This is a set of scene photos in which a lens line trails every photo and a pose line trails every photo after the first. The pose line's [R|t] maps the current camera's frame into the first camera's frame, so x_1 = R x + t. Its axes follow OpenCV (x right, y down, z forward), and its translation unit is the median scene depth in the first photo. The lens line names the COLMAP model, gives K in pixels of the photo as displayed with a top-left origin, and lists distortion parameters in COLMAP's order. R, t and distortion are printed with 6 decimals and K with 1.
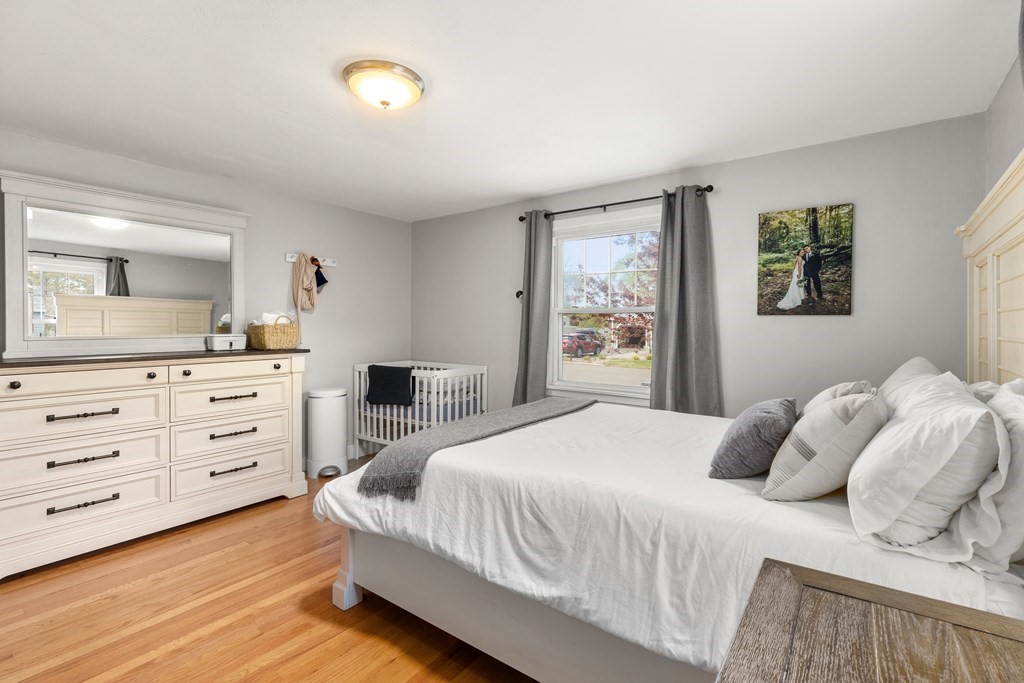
lens RADIAL K [[472.8, 0, 514.8], [0, 472.8, 330.5], [0, 0, 1]] dist [0.011092, -0.000546]
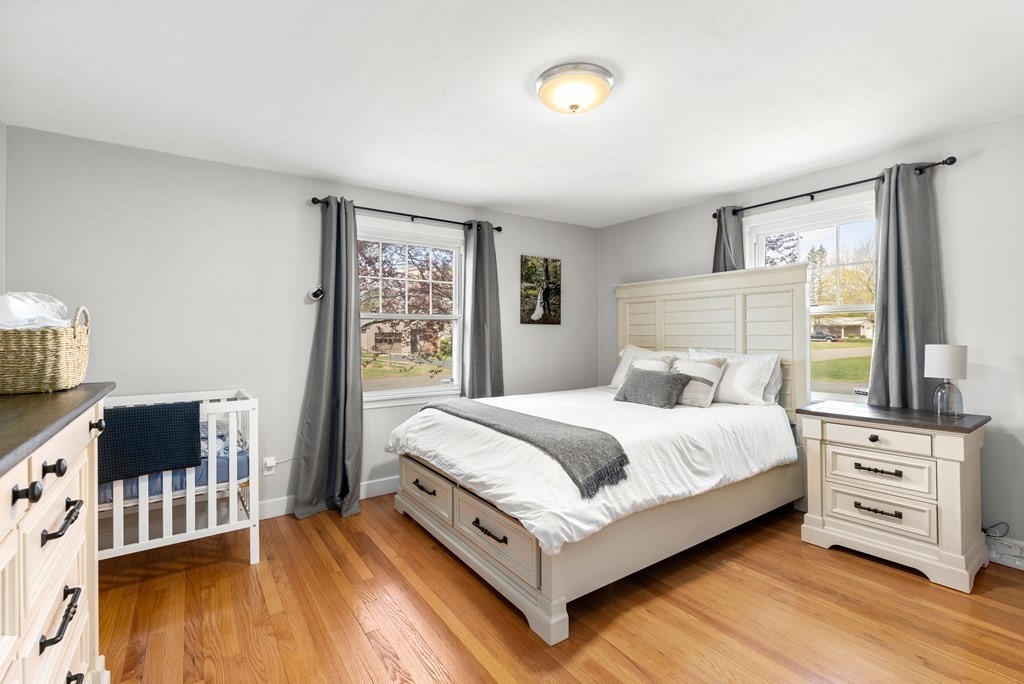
lens RADIAL K [[472.8, 0, 514.2], [0, 472.8, 338.3], [0, 0, 1]] dist [0.011092, -0.000546]
pose [[0.310082, -0.013532, 0.950614, -0.940118], [0.018052, 0.999802, 0.008344, 0.000069], [-0.950539, 0.014573, 0.310264, 0.600929]]
